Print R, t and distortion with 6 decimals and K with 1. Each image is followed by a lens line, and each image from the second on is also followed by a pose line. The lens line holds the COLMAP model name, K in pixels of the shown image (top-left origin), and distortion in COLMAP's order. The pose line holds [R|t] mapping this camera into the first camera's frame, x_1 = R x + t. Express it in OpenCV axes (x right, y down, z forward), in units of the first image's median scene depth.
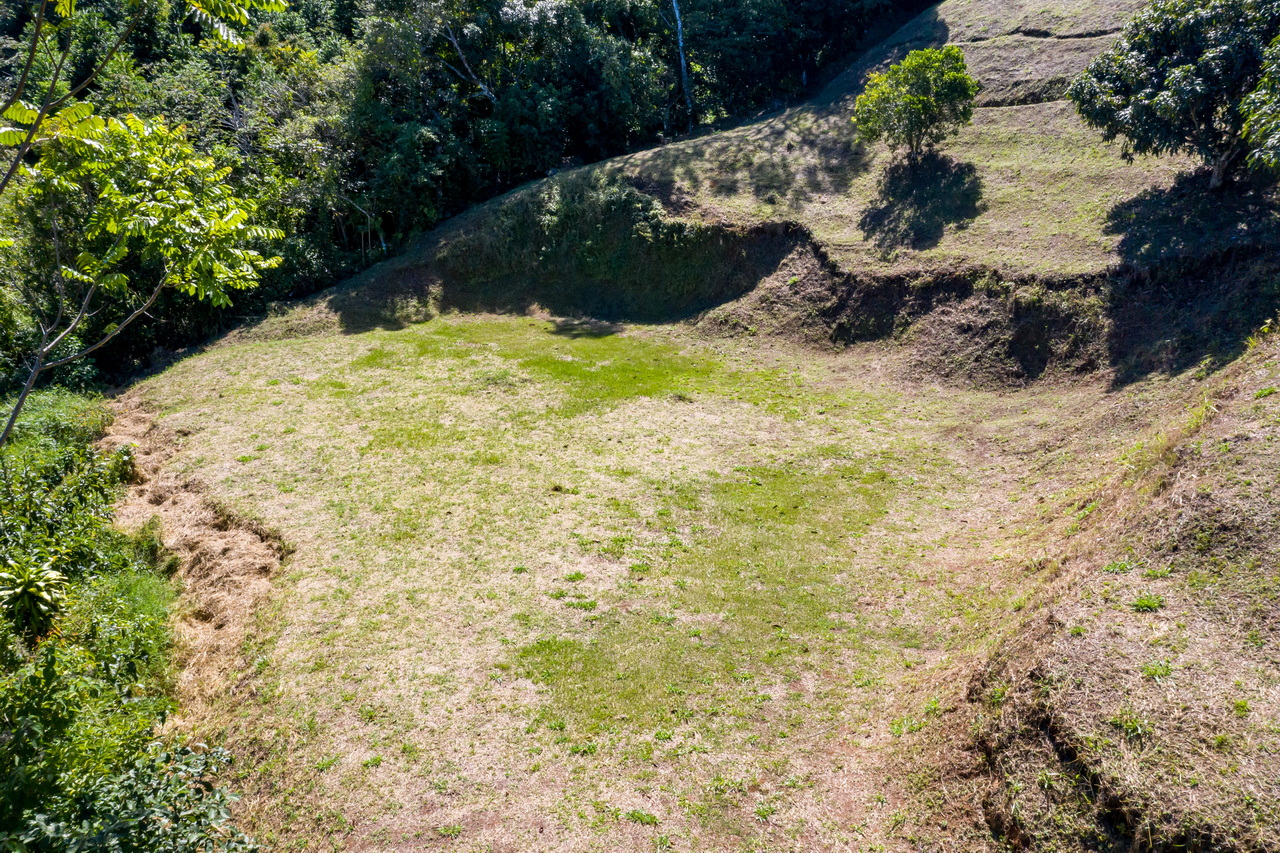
lens RADIAL K [[1006.9, 0, 635.1], [0, 1006.9, 431.2], [0, 0, 1]] dist [-0.001295, -0.004480]
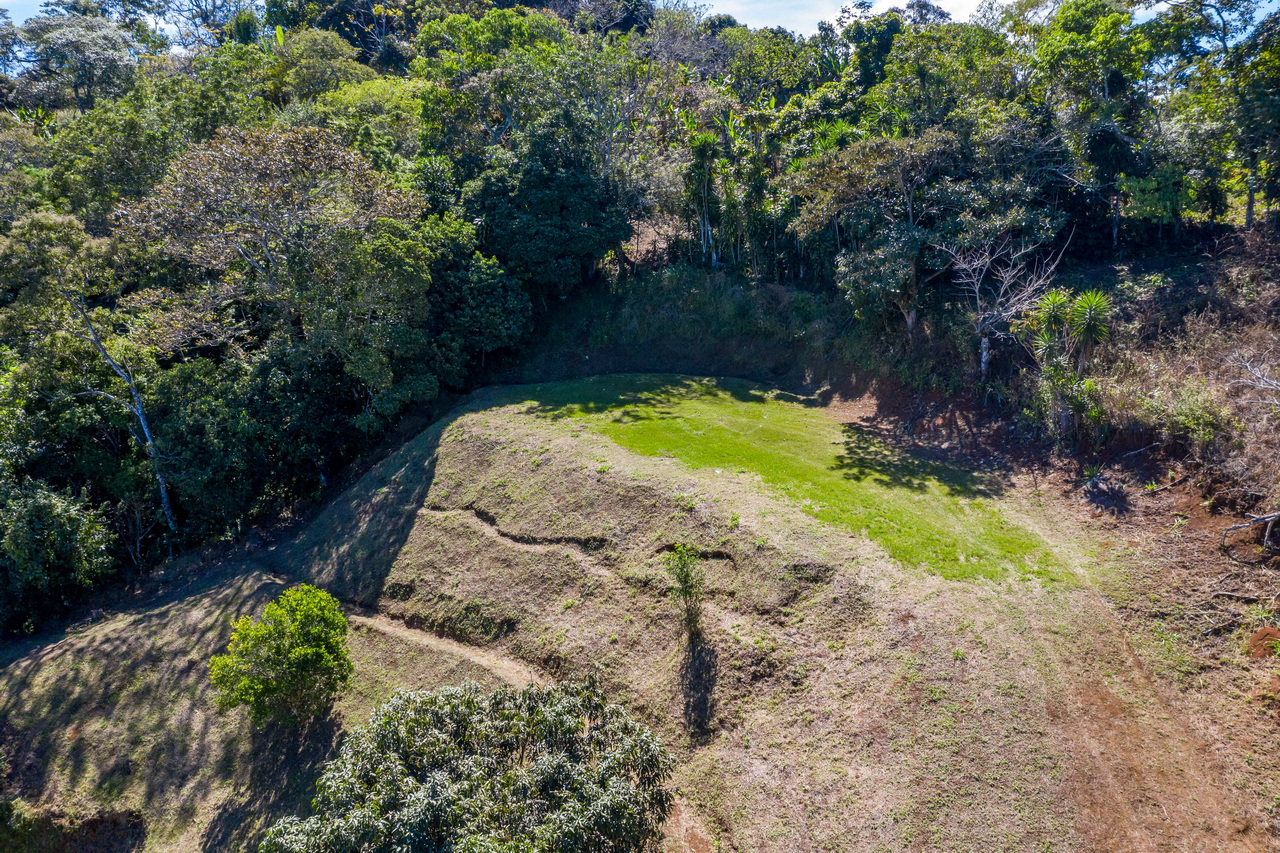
lens RADIAL K [[1006.9, 0, 635.1], [0, 1006.9, 431.2], [0, 0, 1]] dist [-0.001295, -0.004480]
pose [[0.994303, -0.045808, 0.096249, 0.541407], [0.054461, 0.994516, -0.089290, -0.462577], [-0.091631, 0.094023, 0.991344, 0.128878]]
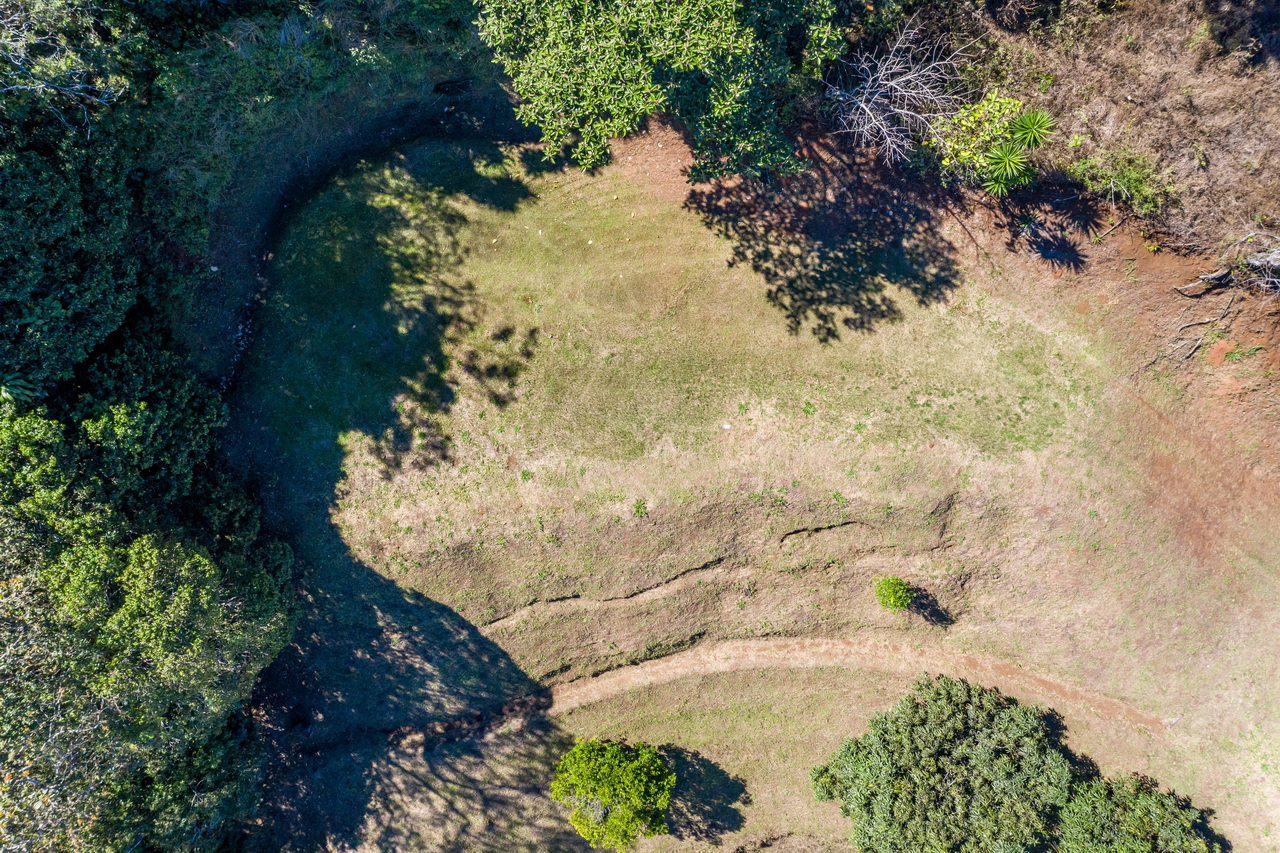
lens RADIAL K [[1006.9, 0, 635.1], [0, 1006.9, 431.2], [0, 0, 1]] dist [-0.001295, -0.004480]
pose [[0.473244, -0.880556, -0.025708, 0.701175], [0.321815, 0.145642, 0.935534, -1.473774], [-0.820046, -0.451009, 0.352300, 0.861764]]
